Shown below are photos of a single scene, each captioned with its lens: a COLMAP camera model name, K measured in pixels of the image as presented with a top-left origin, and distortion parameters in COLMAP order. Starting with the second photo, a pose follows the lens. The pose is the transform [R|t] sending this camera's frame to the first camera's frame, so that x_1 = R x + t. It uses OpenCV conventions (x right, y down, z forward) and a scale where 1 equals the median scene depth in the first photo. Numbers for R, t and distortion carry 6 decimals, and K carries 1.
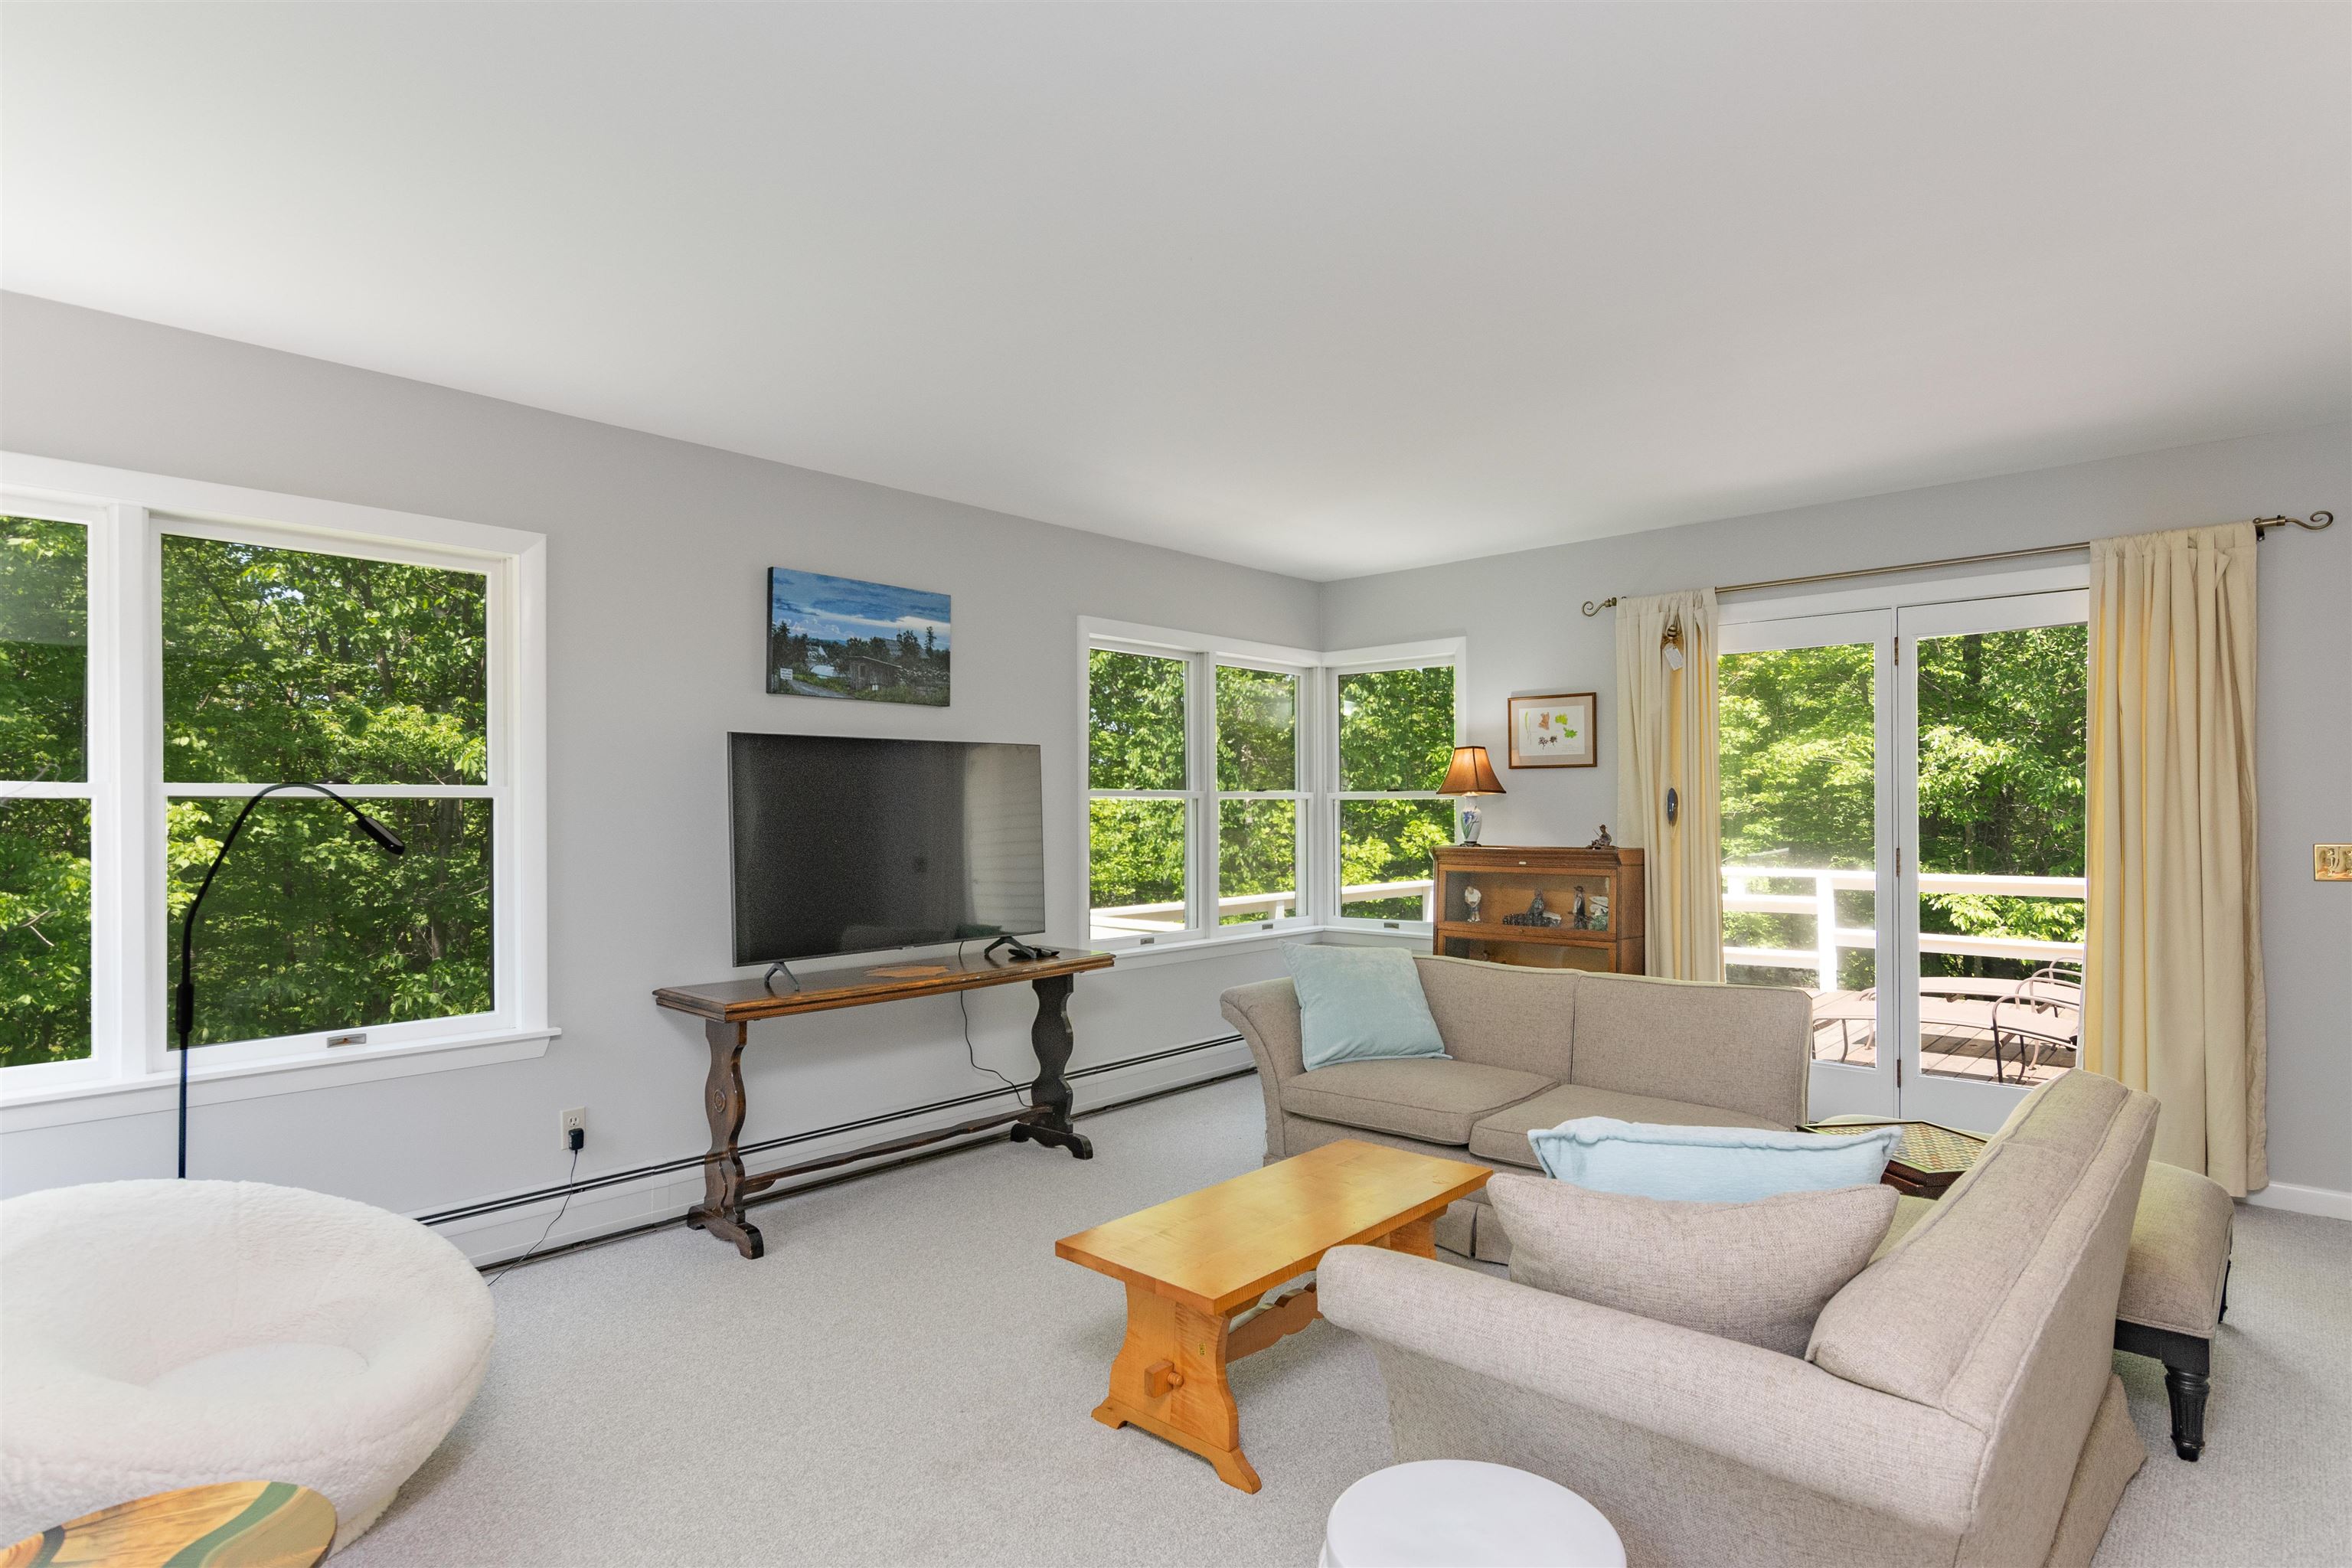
lens RADIAL K [[1209.3, 0, 1173.1], [0, 1209.3, 810.1], [0, 0, 1]] dist [-0.000777, -0.000592]
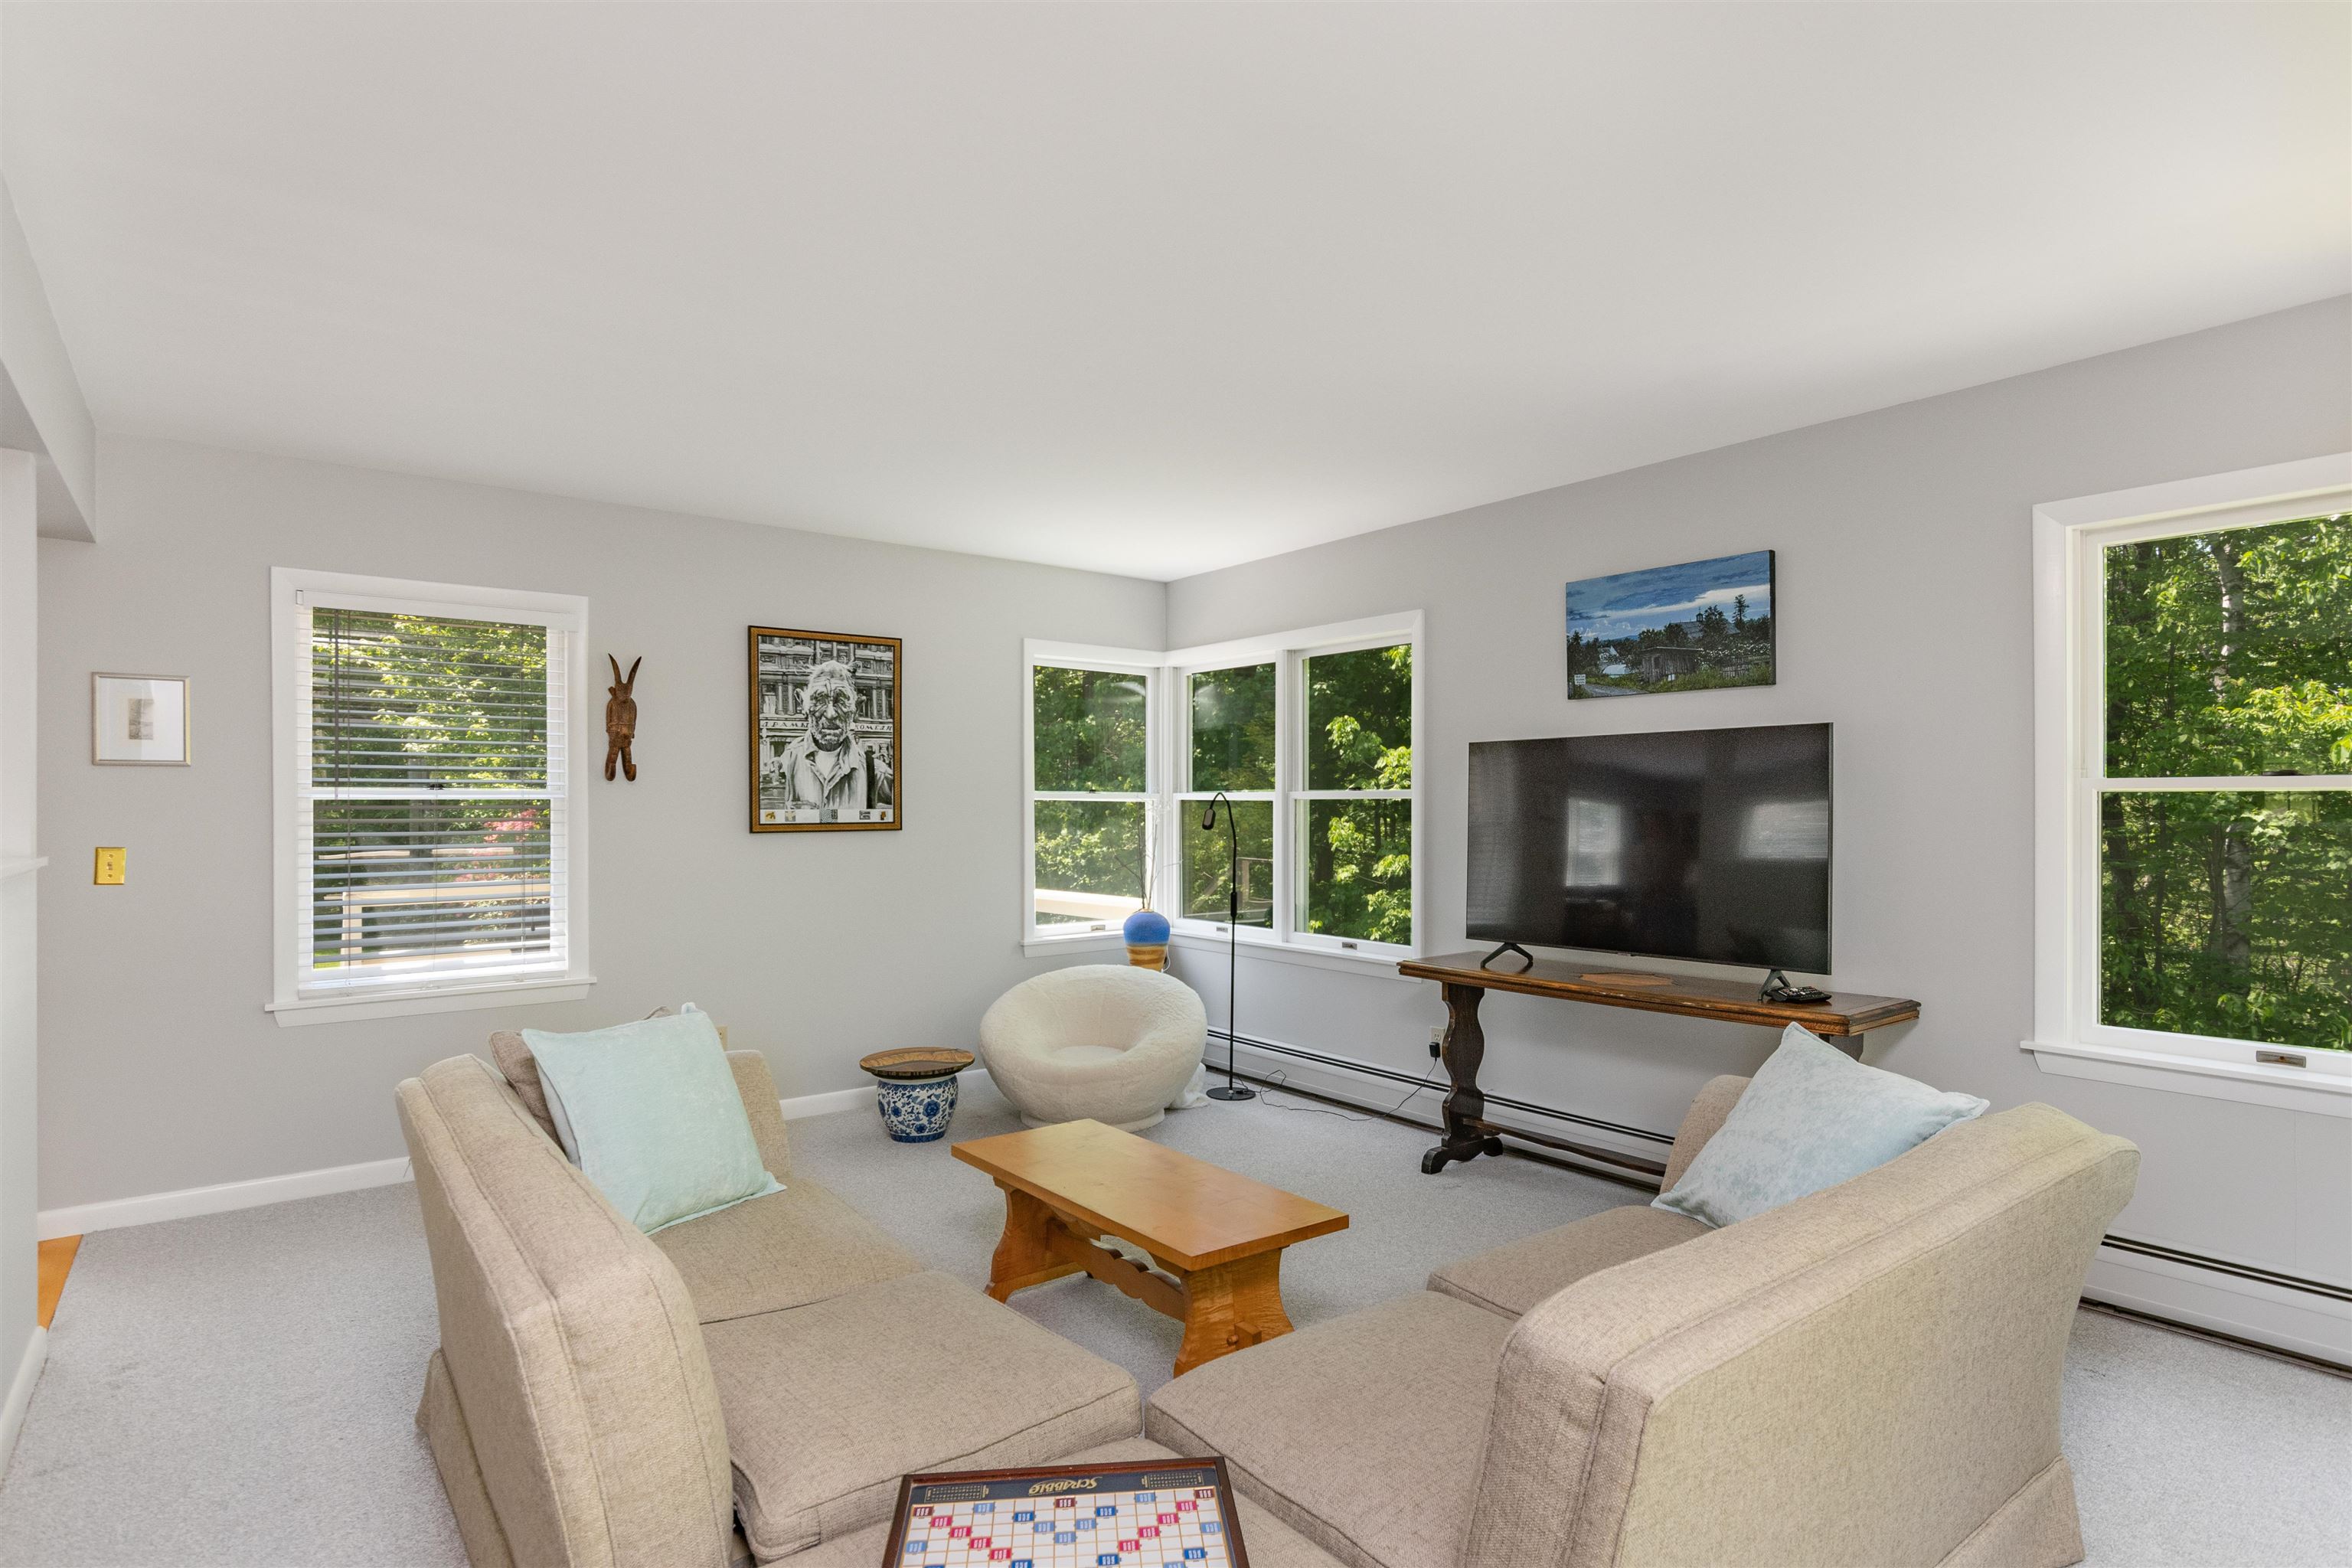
lens RADIAL K [[1171.1, 0, 1167.6], [0, 1171.1, 801.2], [0, 0, 1]] dist [-0.000603, -0.000367]
pose [[-0.149829, 0.002686, -0.988708, 0.705945], [0.001180, 0.999996, 0.002538, -0.008390], [0.988711, -0.000786, -0.149831, 0.749594]]
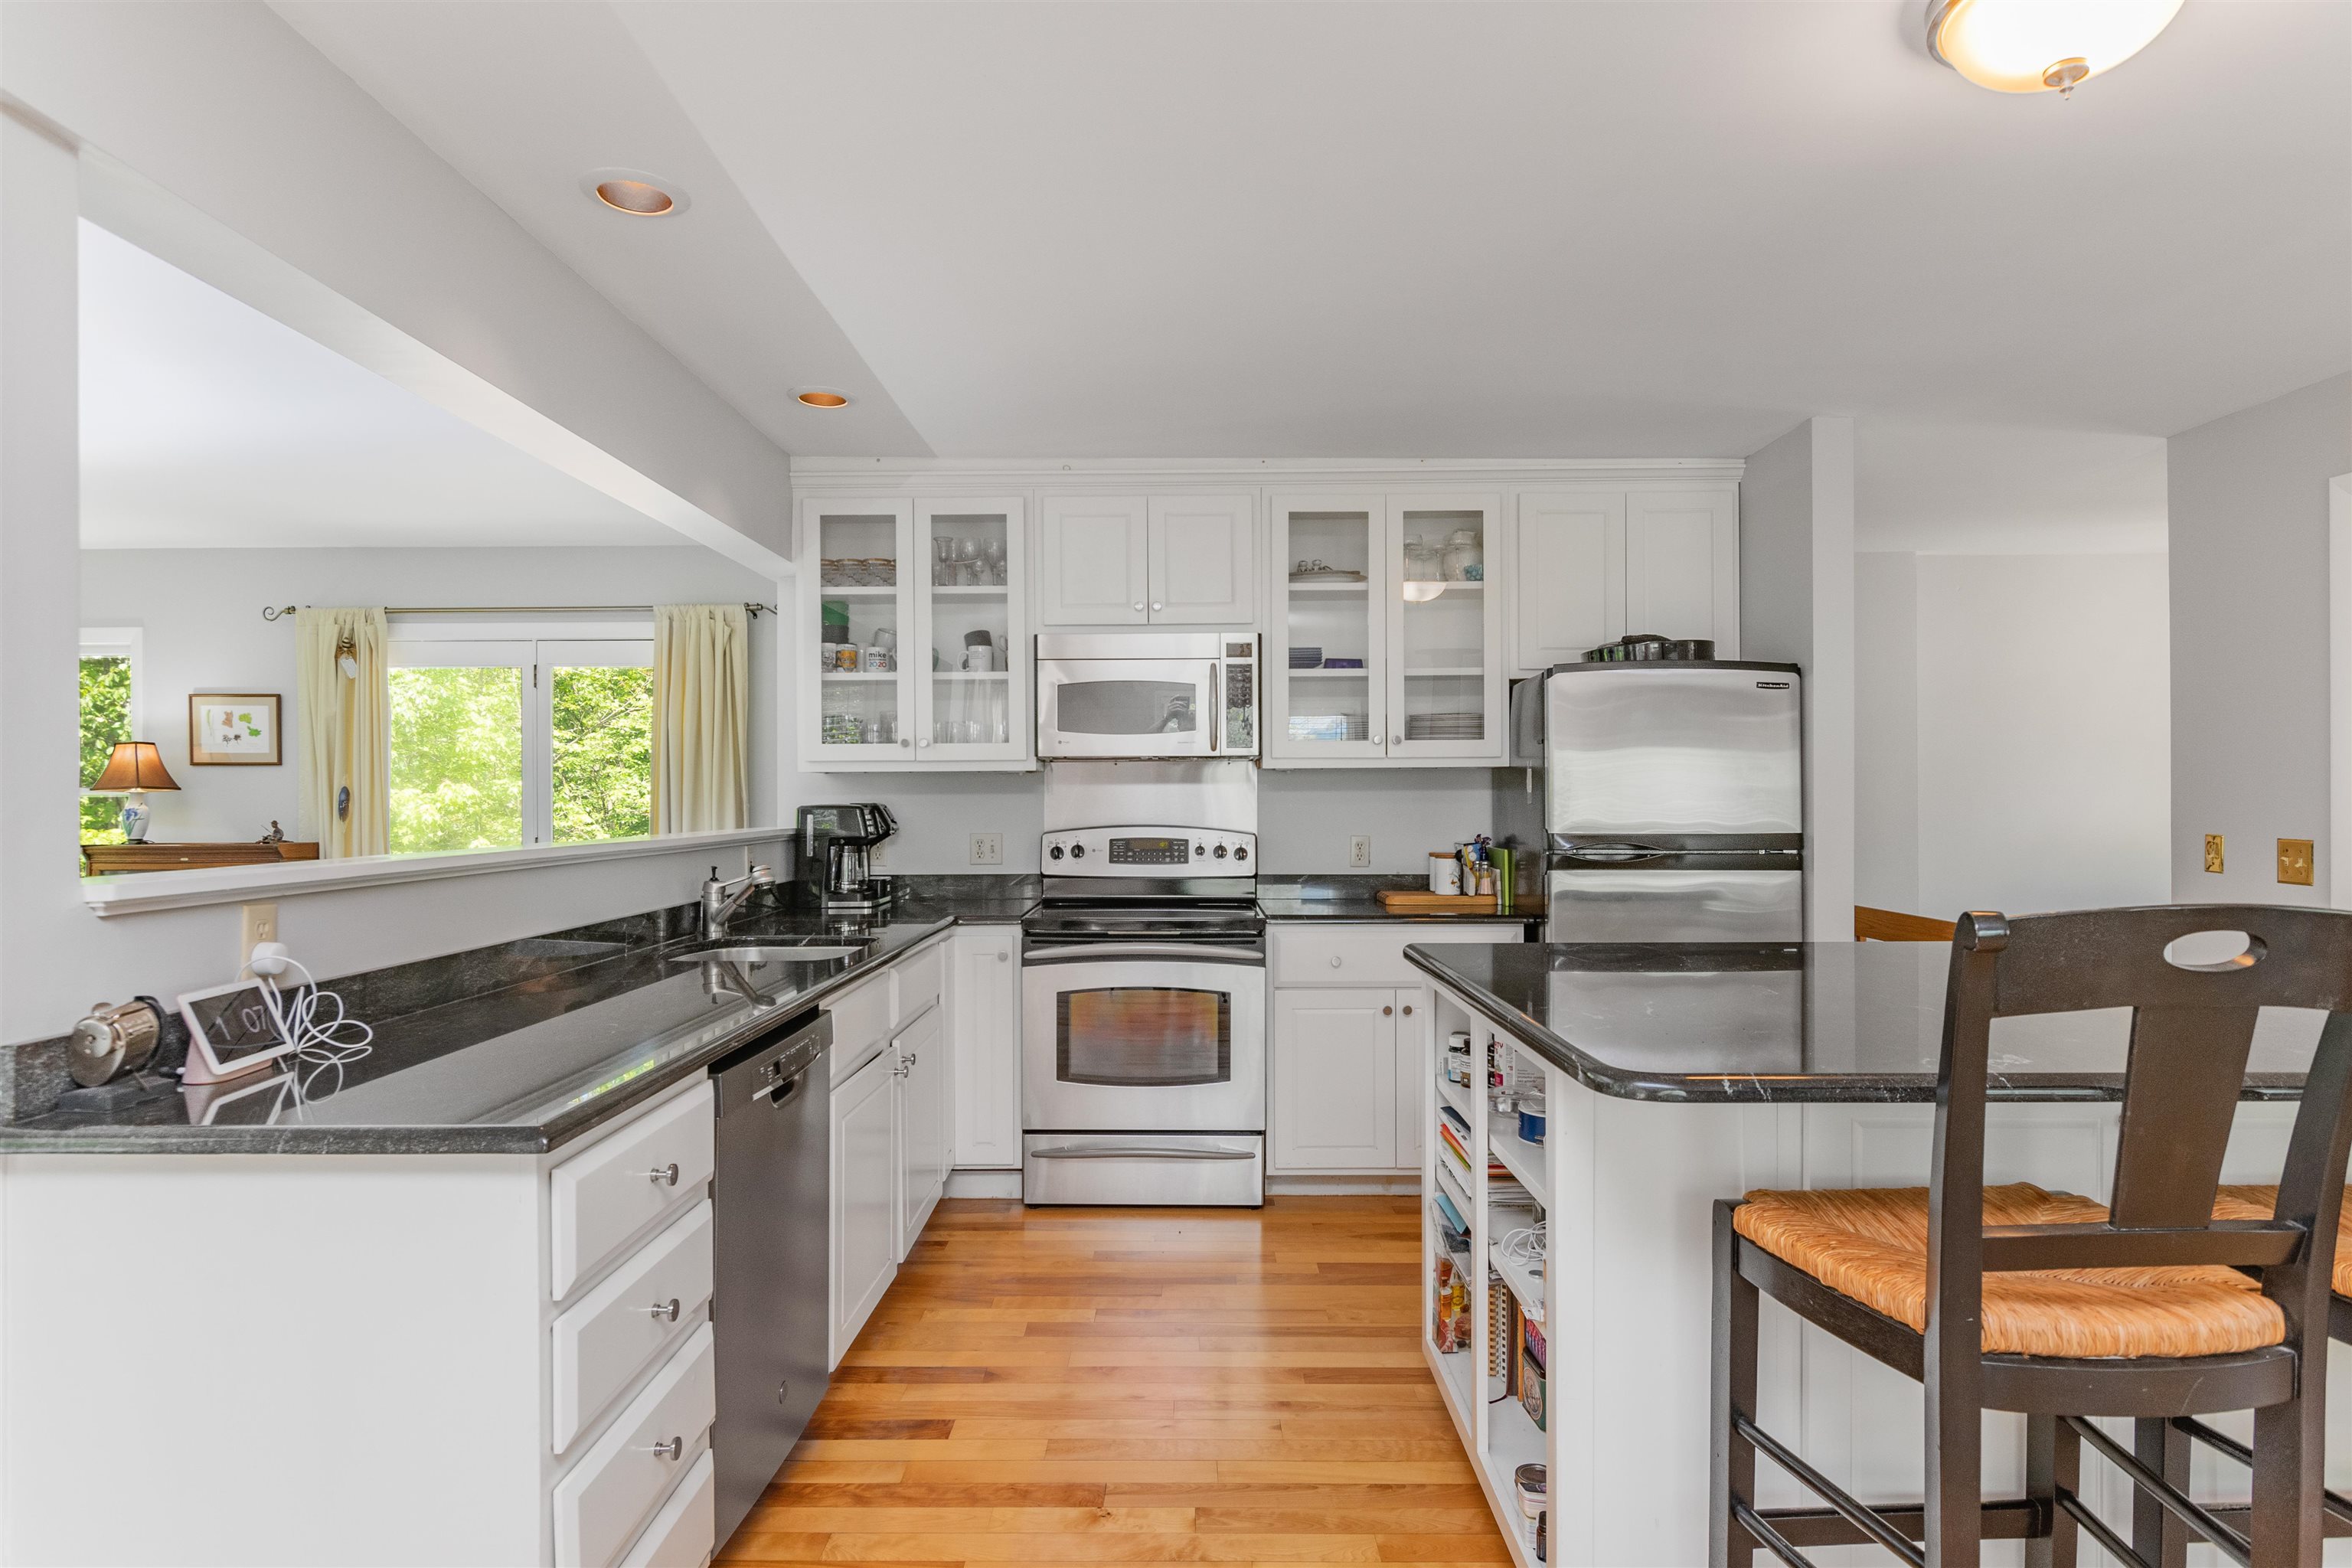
lens RADIAL K [[1299.1, 0, 1179.6], [0, 1299.1, 797.1], [0, 0, 1]] dist [-0.000398, -0.000450]
pose [[0.739721, 0.002393, 0.672909, 0.214631], [0.002111, 0.999981, -0.005876, -0.000063], [-0.672910, 0.005768, 0.739702, -0.442454]]
